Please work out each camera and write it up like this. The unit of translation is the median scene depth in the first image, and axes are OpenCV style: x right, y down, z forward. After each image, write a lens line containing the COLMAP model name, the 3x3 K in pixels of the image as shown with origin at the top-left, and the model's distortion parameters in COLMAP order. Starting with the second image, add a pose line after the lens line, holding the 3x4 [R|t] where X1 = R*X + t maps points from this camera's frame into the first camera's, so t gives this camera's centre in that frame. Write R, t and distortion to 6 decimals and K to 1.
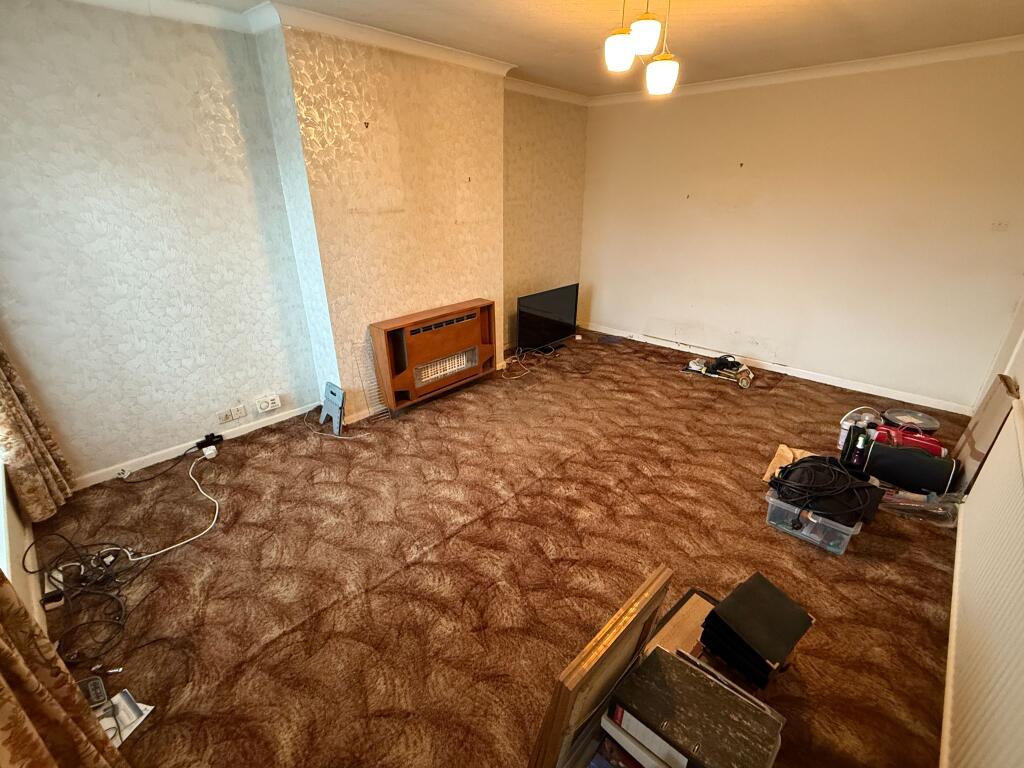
lens RADIAL K [[443.9, 0, 509.3], [0, 443.9, 382.1], [0, 0, 1]] dist [-0.001843, 0.001274]
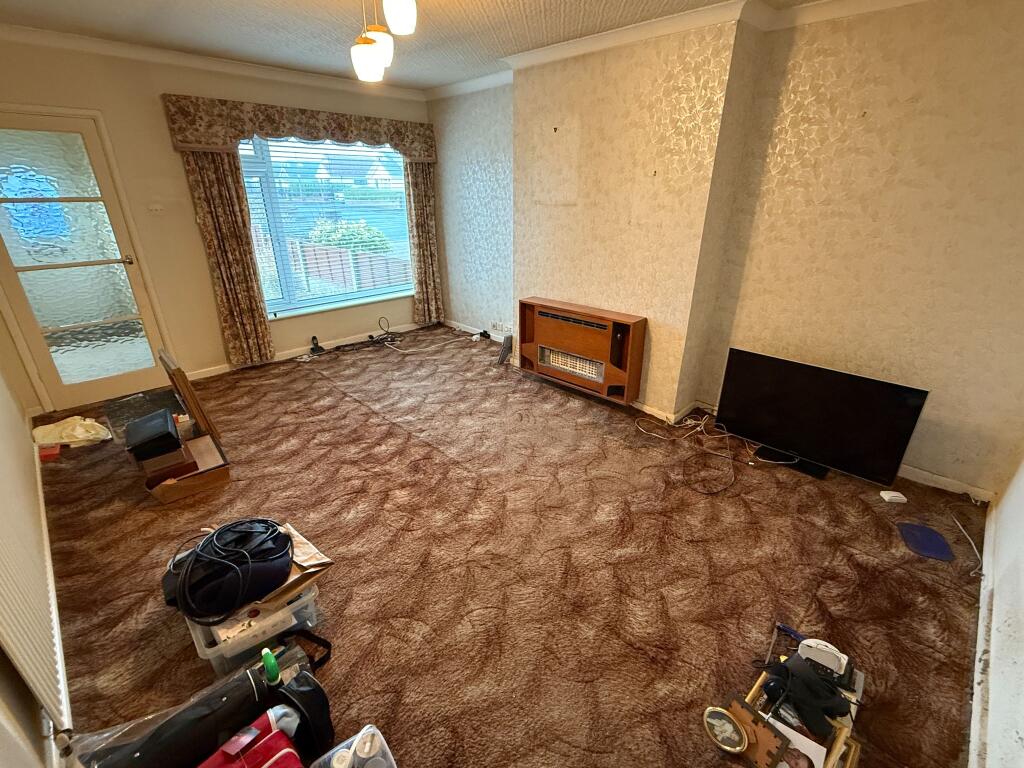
lens RADIAL K [[443.9, 0, 511.1], [0, 443.9, 381.5], [0, 0, 1]] dist [-0.001843, 0.001274]
pose [[0.009842, 0.403887, -0.914756, 0.933397], [-0.402755, 0.838917, 0.366069, -0.370805], [0.915255, 0.364820, 0.170924, 0.859259]]
